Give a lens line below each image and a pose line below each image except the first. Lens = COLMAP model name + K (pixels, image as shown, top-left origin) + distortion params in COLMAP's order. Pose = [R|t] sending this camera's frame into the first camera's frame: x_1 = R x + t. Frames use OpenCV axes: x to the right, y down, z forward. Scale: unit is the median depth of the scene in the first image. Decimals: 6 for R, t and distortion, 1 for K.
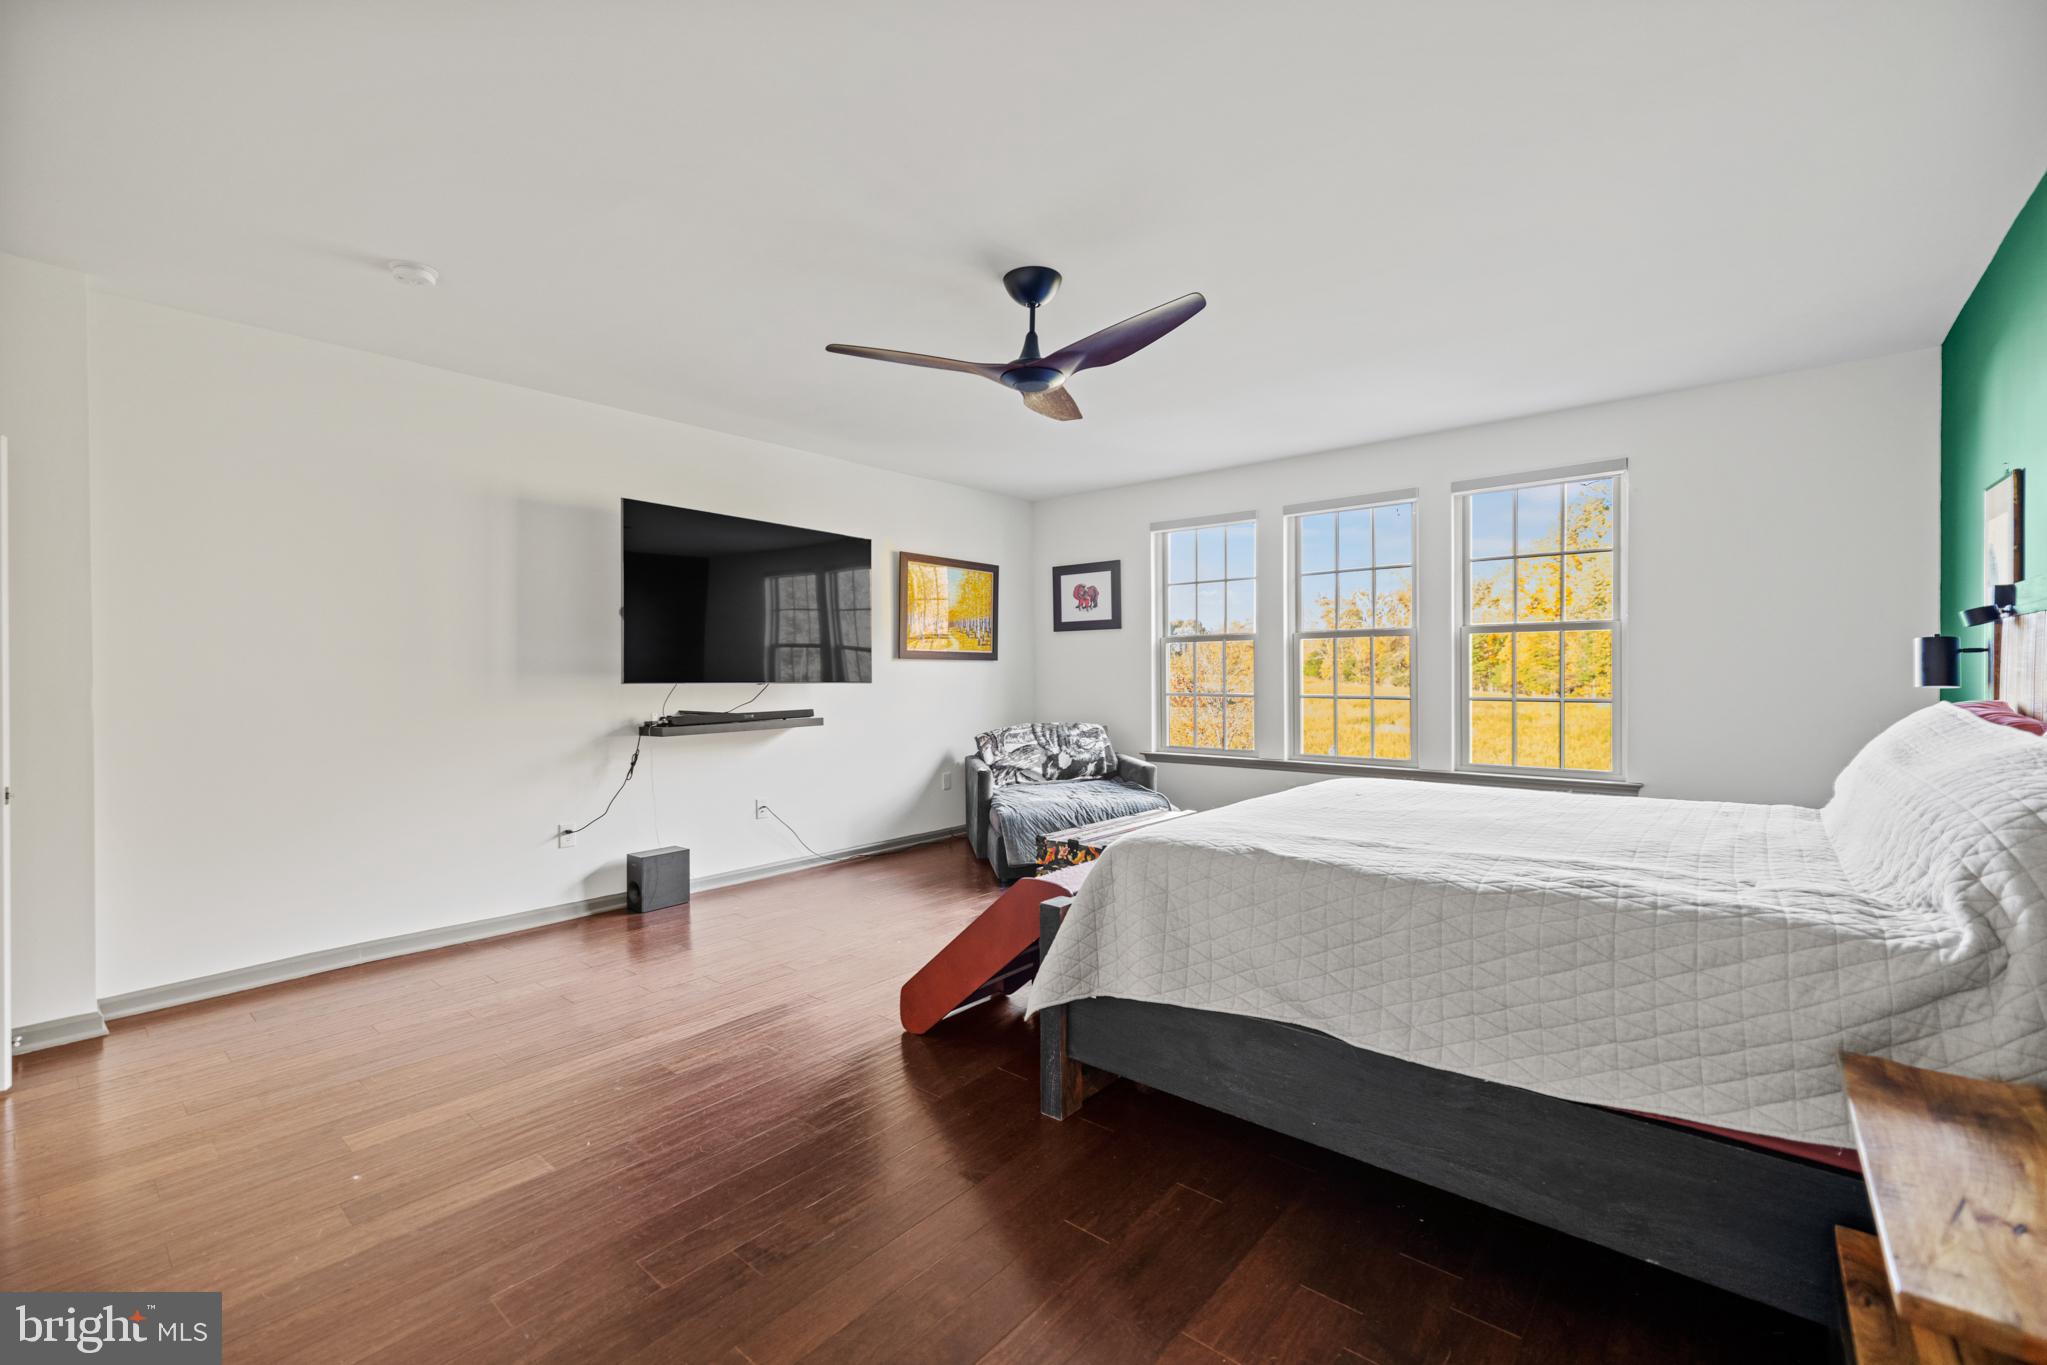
lens RADIAL K [[868.3, 0, 1030.2], [0, 868.3, 681.6], [0, 0, 1]] dist [-0.001243, 0.000361]
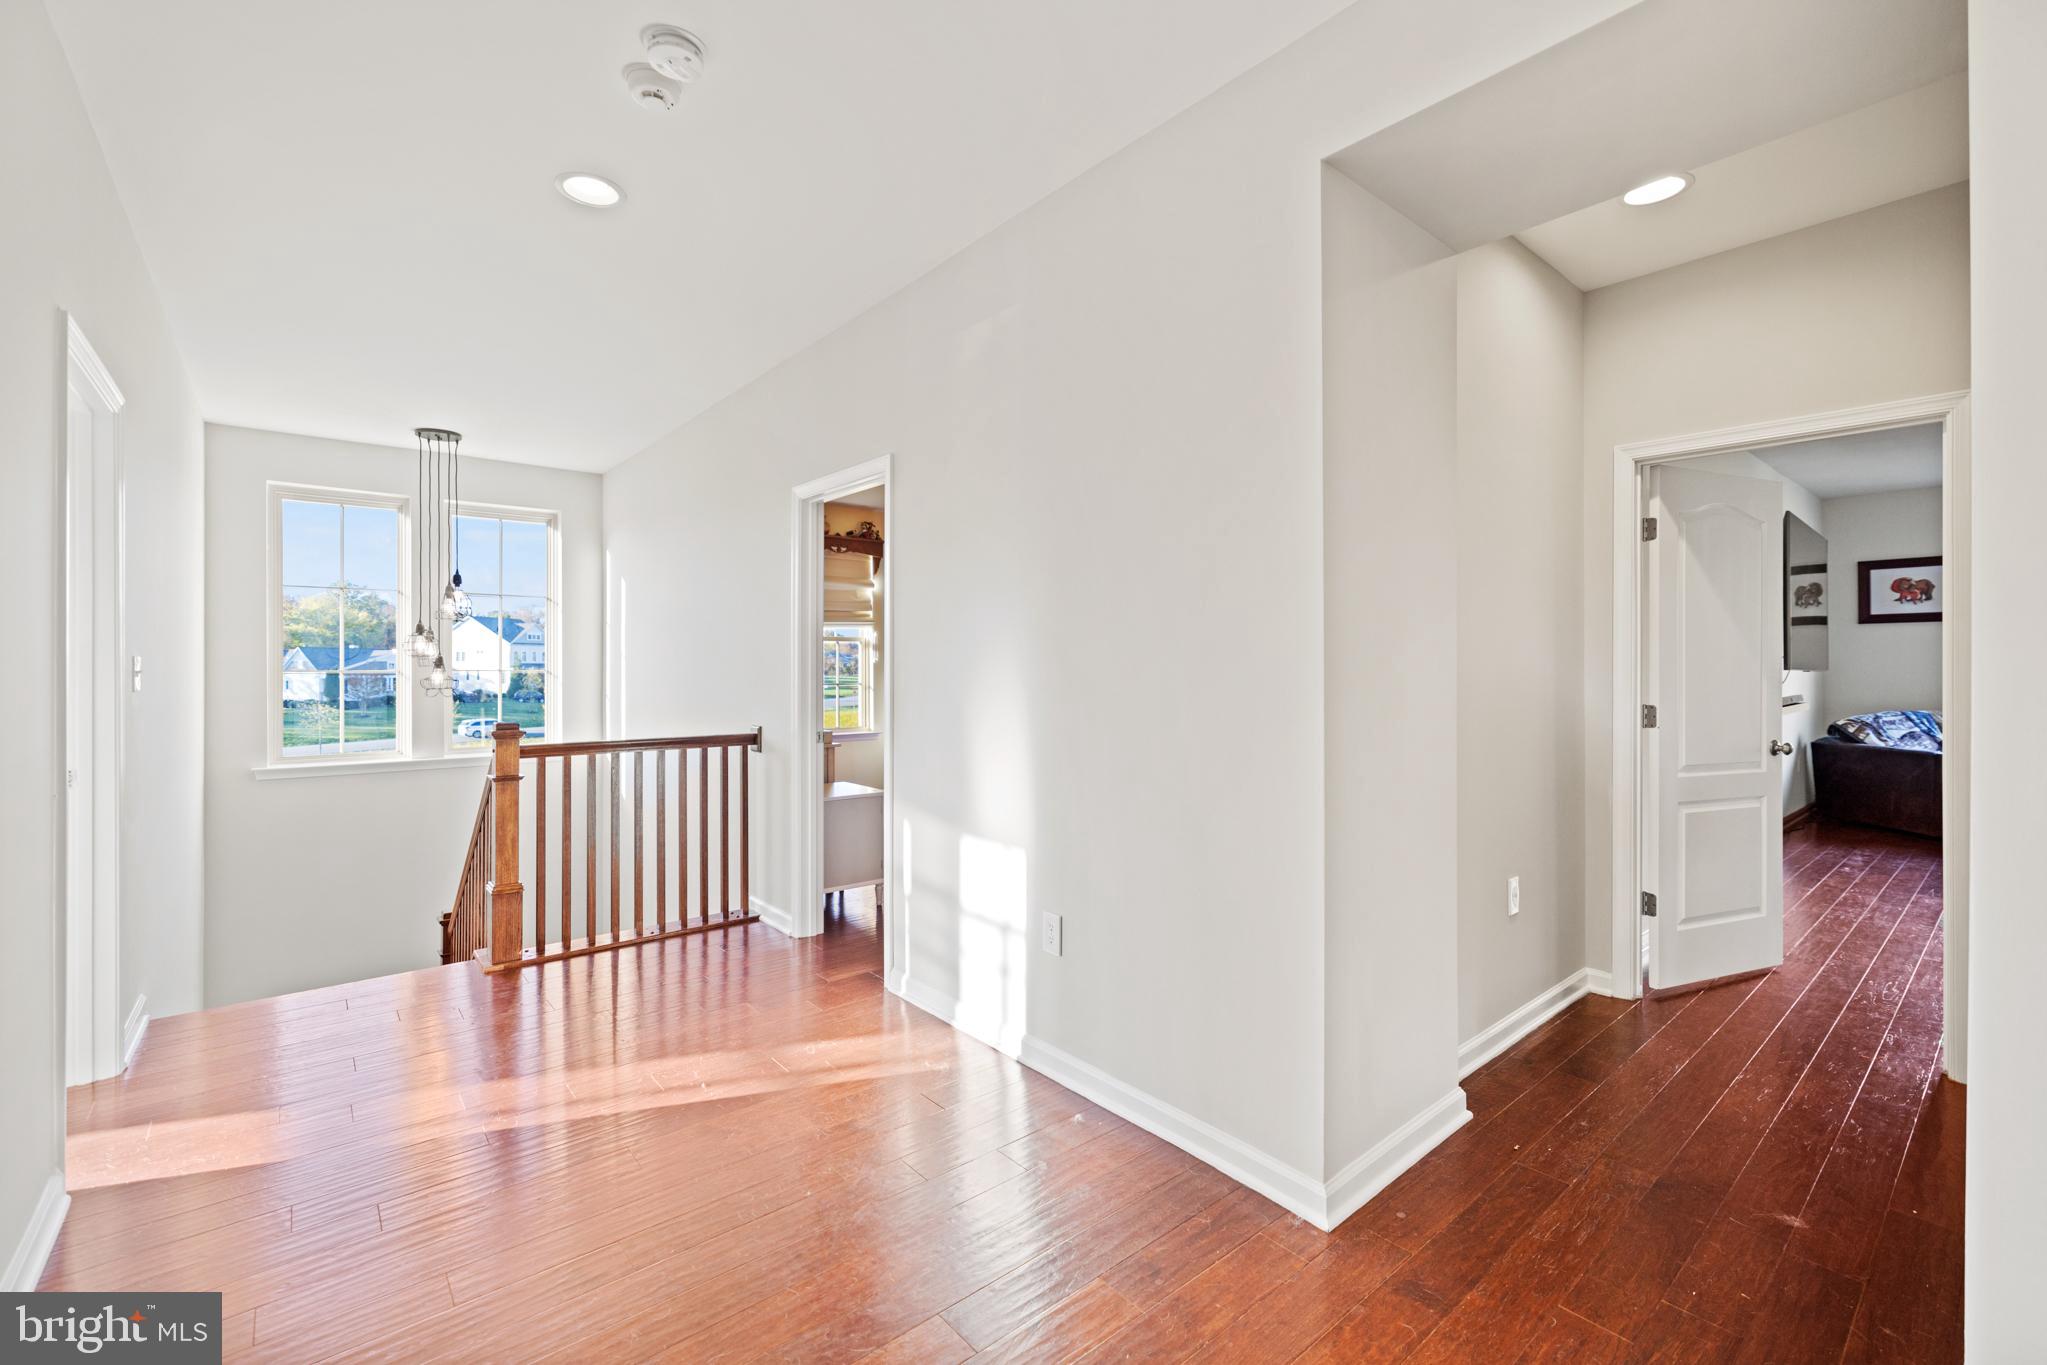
lens RADIAL K [[868.3, 0, 1034.1], [0, 868.3, 664.7], [0, 0, 1]] dist [-0.001243, 0.000361]
pose [[0.987140, 0.003632, -0.159818, -0.820004], [-0.005895, 0.999889, -0.013683, 0.012167], [0.159750, 0.014449, 0.987052, -0.193309]]
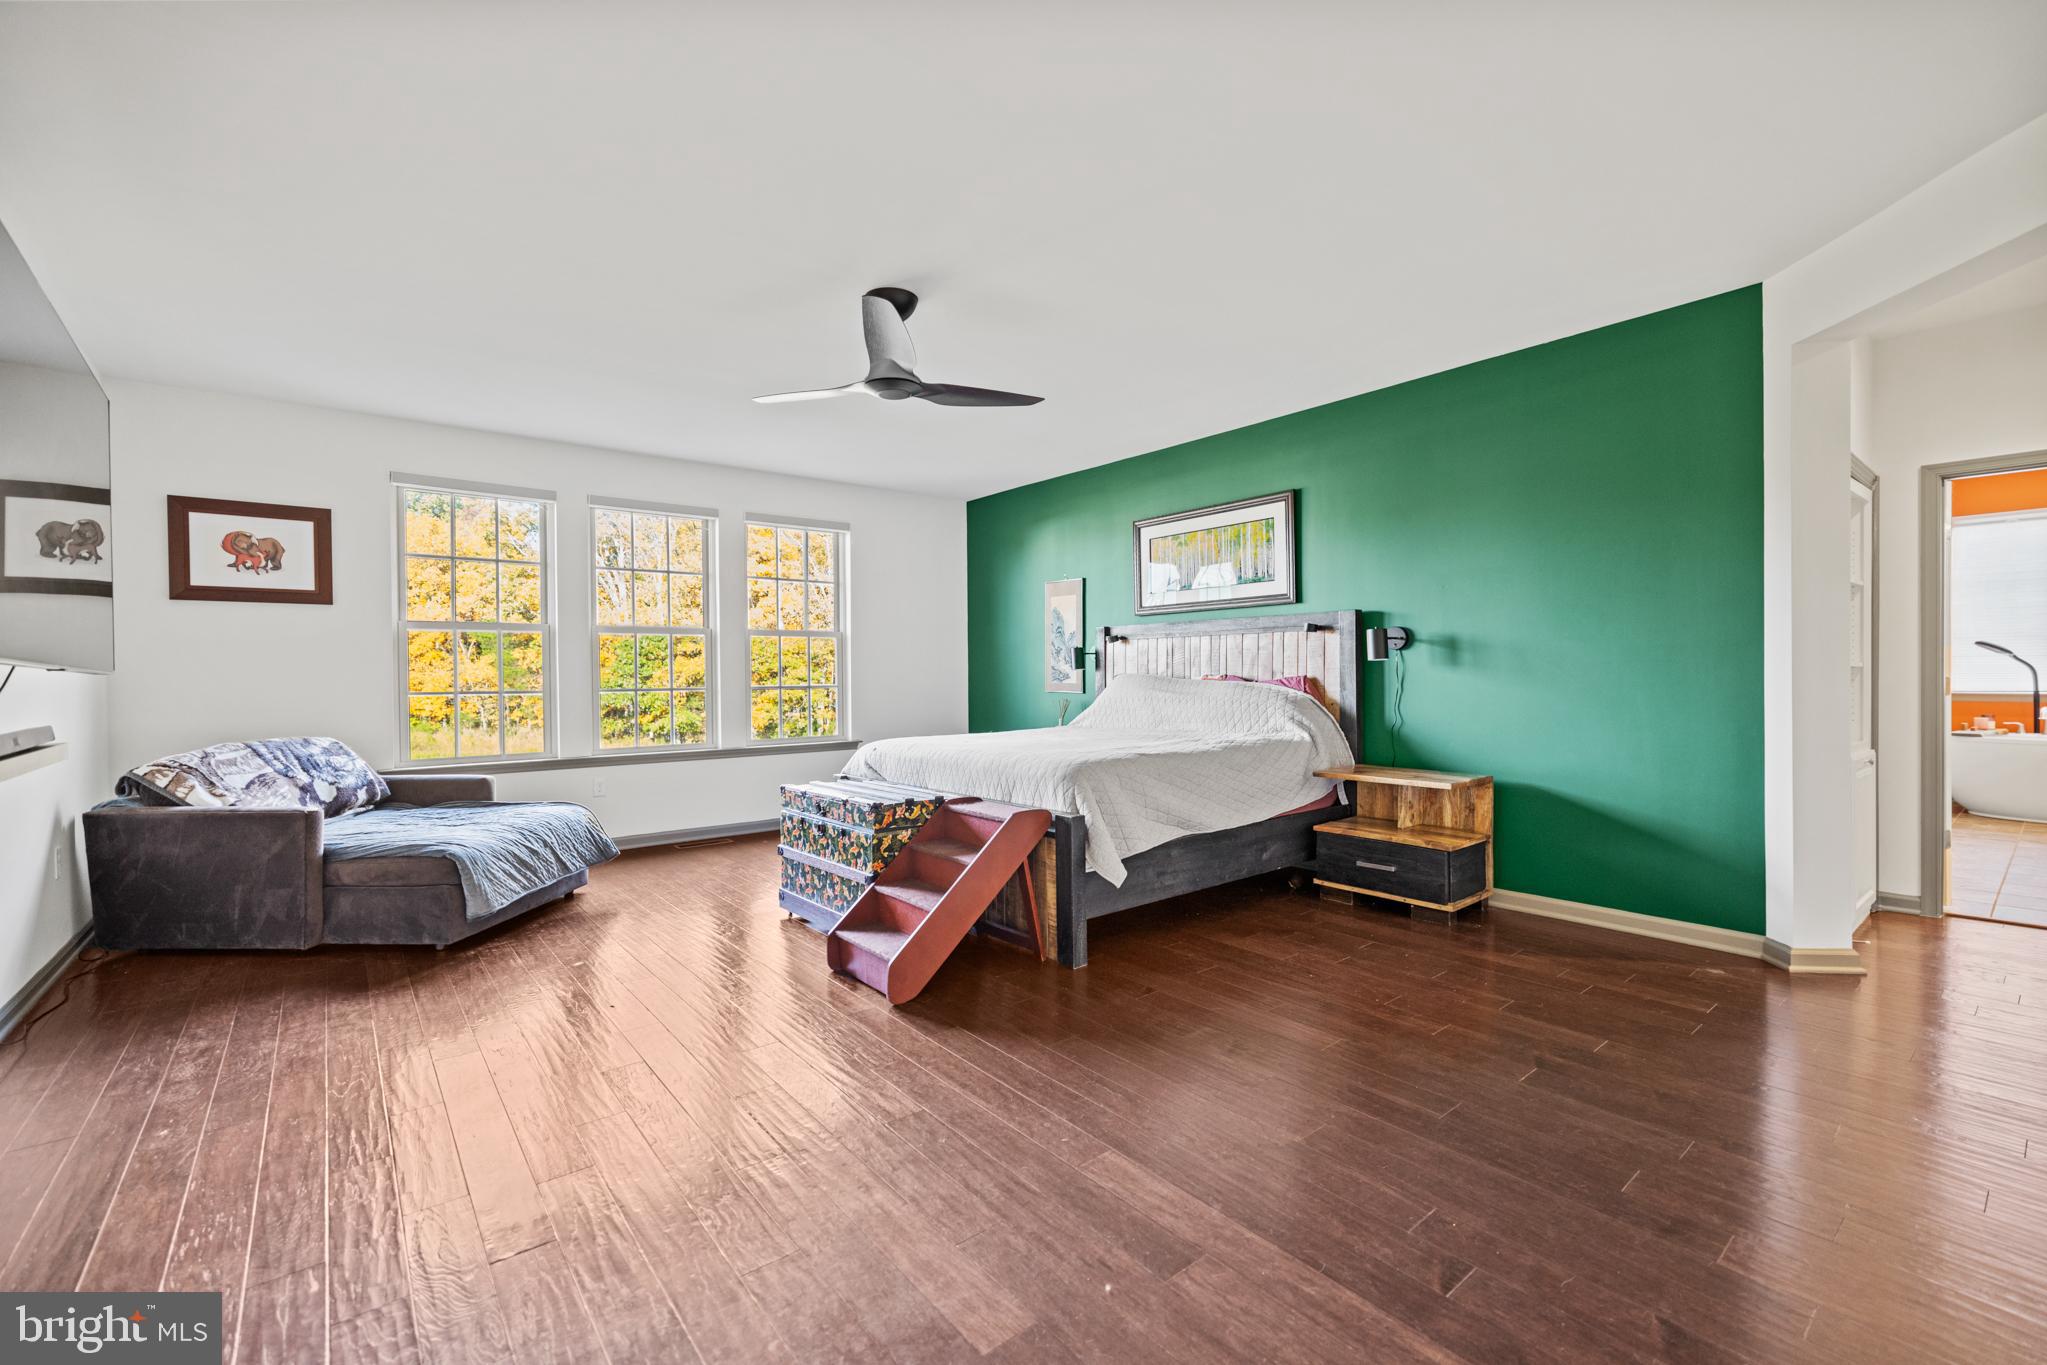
lens RADIAL K [[868.3, 0, 1026.1], [0, 868.3, 682.1], [0, 0, 1]] dist [-0.001243, 0.000361]
pose [[0.179848, -0.002433, 0.983691, -0.496610], [0.018590, 0.999827, -0.000926, 0.014615], [-0.983519, 0.018453, 0.179862, 0.299789]]
